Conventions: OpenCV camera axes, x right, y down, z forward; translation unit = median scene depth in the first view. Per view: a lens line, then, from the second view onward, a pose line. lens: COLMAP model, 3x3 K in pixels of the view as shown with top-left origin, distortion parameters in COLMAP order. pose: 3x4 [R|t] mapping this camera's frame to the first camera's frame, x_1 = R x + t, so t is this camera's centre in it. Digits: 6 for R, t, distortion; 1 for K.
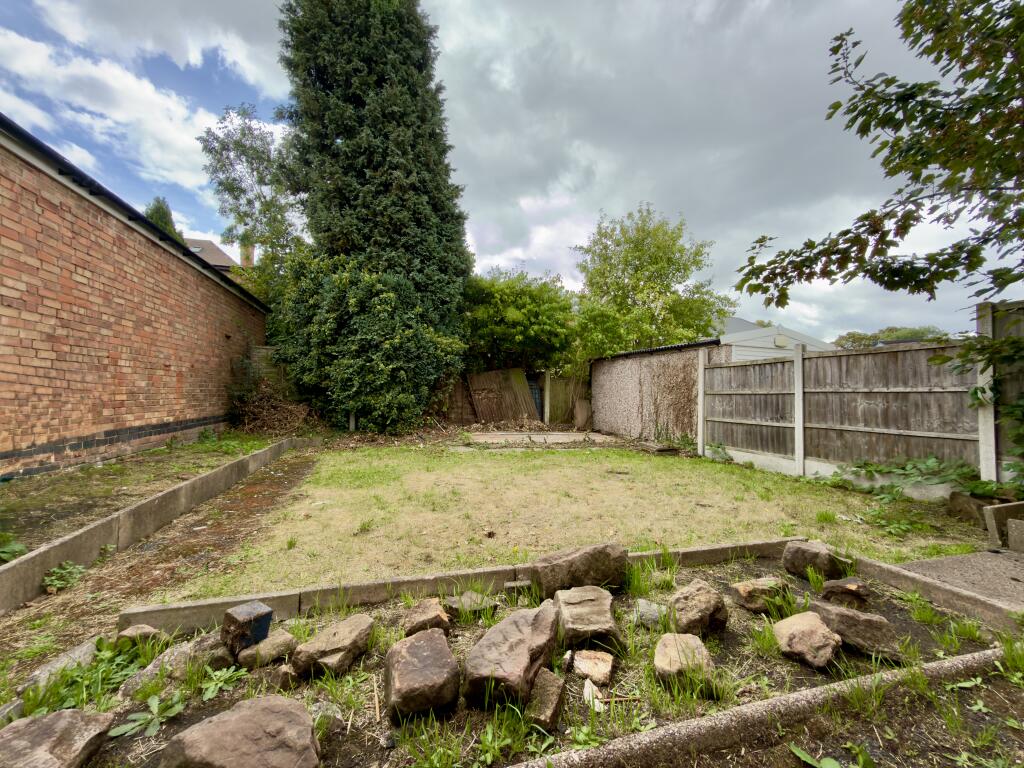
lens RADIAL K [[408.4, 0, 511.6], [0, 408.4, 384.1], [0, 0, 1]] dist [0.001764, 0.000127]
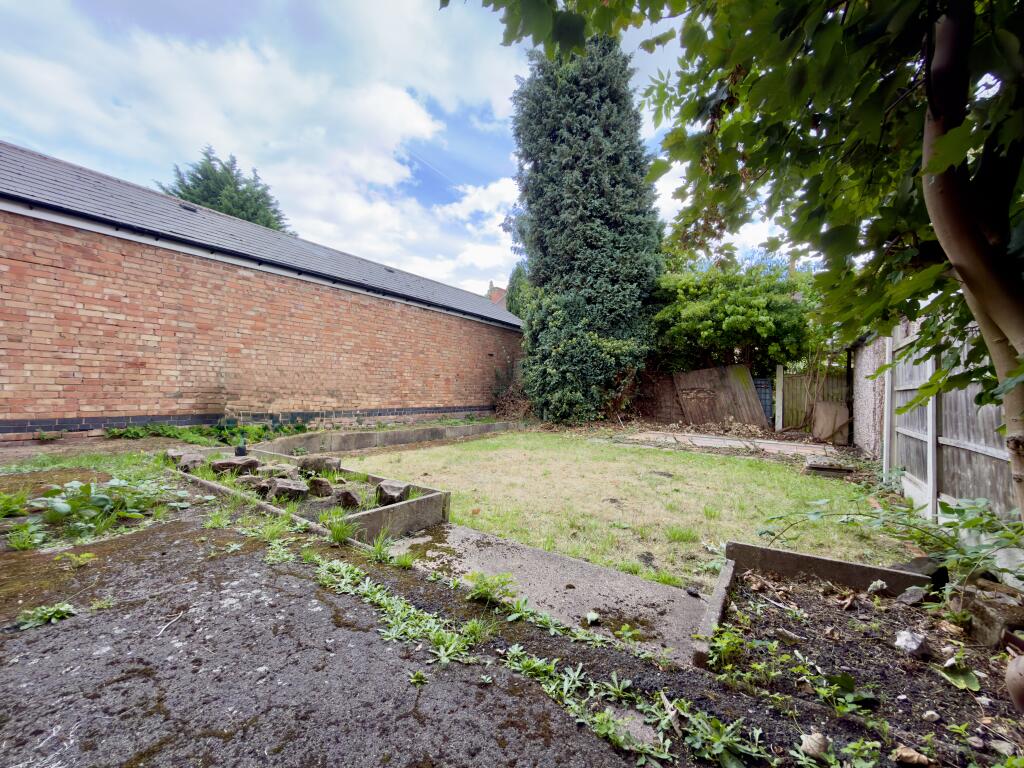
lens RADIAL K [[408.4, 0, 510.5], [0, 408.4, 382.5], [0, 0, 1]] dist [0.001764, 0.000127]
pose [[0.628465, -0.017810, -0.777634, 0.570916], [0.007209, 0.999828, -0.017072, 0.015737], [0.777805, 0.005123, 0.628485, 0.101736]]
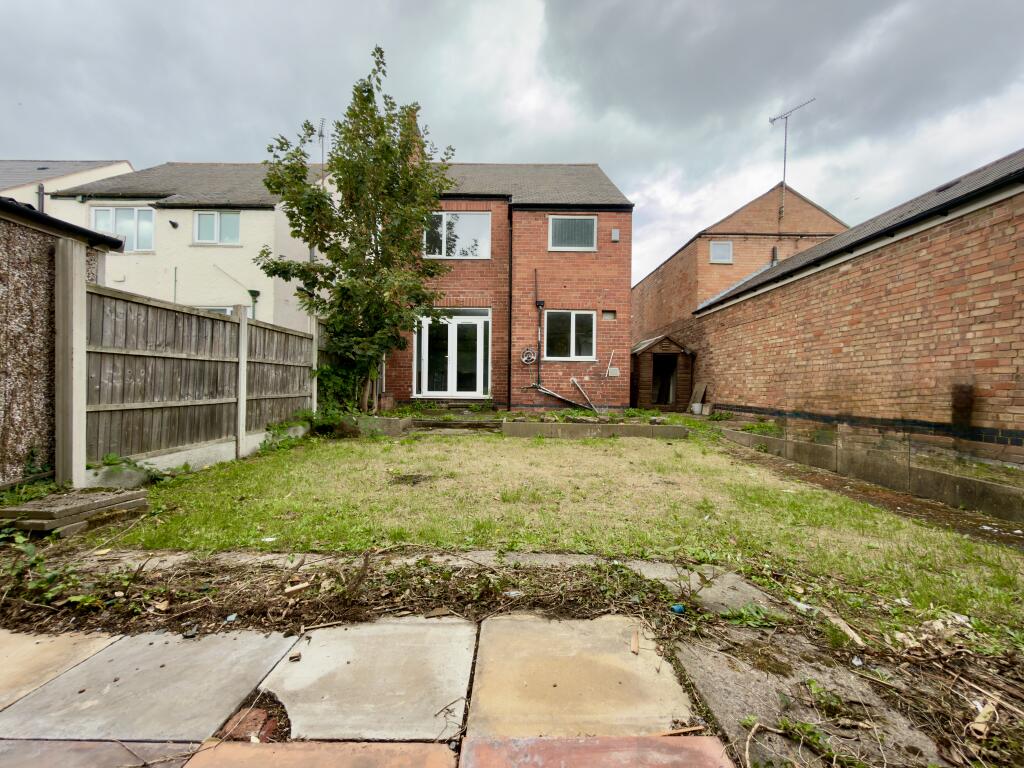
lens RADIAL K [[408.4, 0, 511.2], [0, 408.4, 383.3], [0, 0, 1]] dist [0.001764, 0.000127]
pose [[-0.951971, -0.034504, 0.304239, -0.082040], [-0.043076, 0.998840, -0.021507, 0.045368], [-0.303144, -0.033579, -0.952353, 1.213741]]
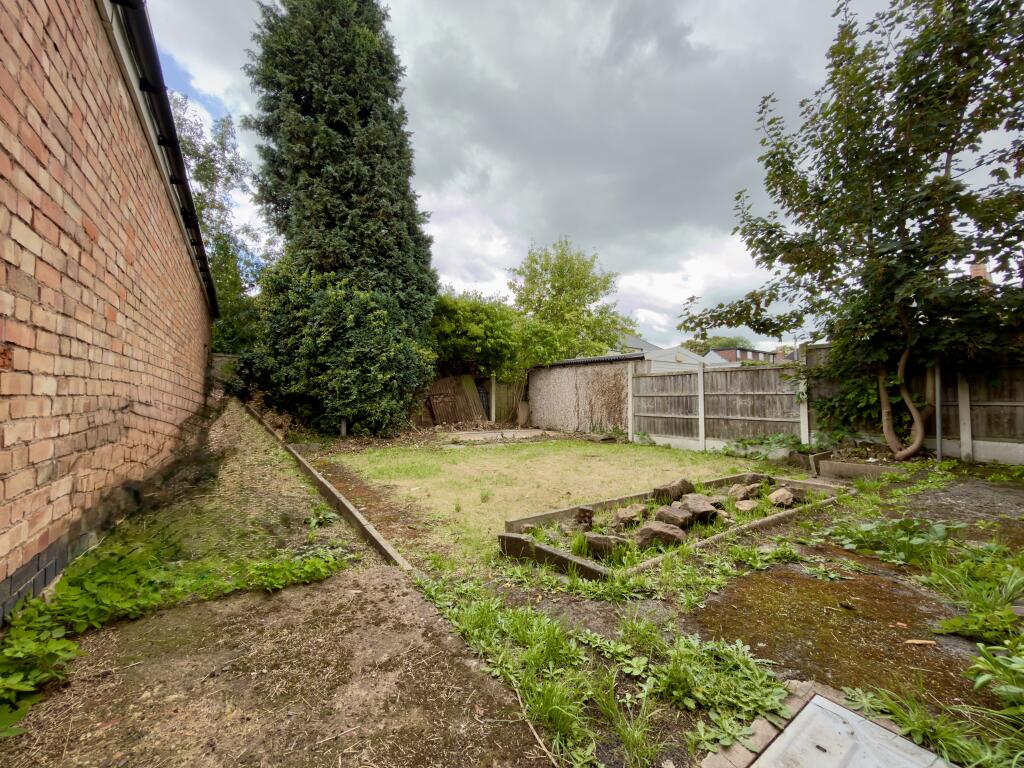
lens RADIAL K [[408.4, 0, 513.1], [0, 408.4, 384.2], [0, 0, 1]] dist [0.001764, 0.000127]
pose [[0.957736, -0.009504, 0.287490, -0.279563], [0.009403, 0.999954, 0.001731, -0.020037], [-0.287493, 0.001046, 0.957782, -0.168168]]
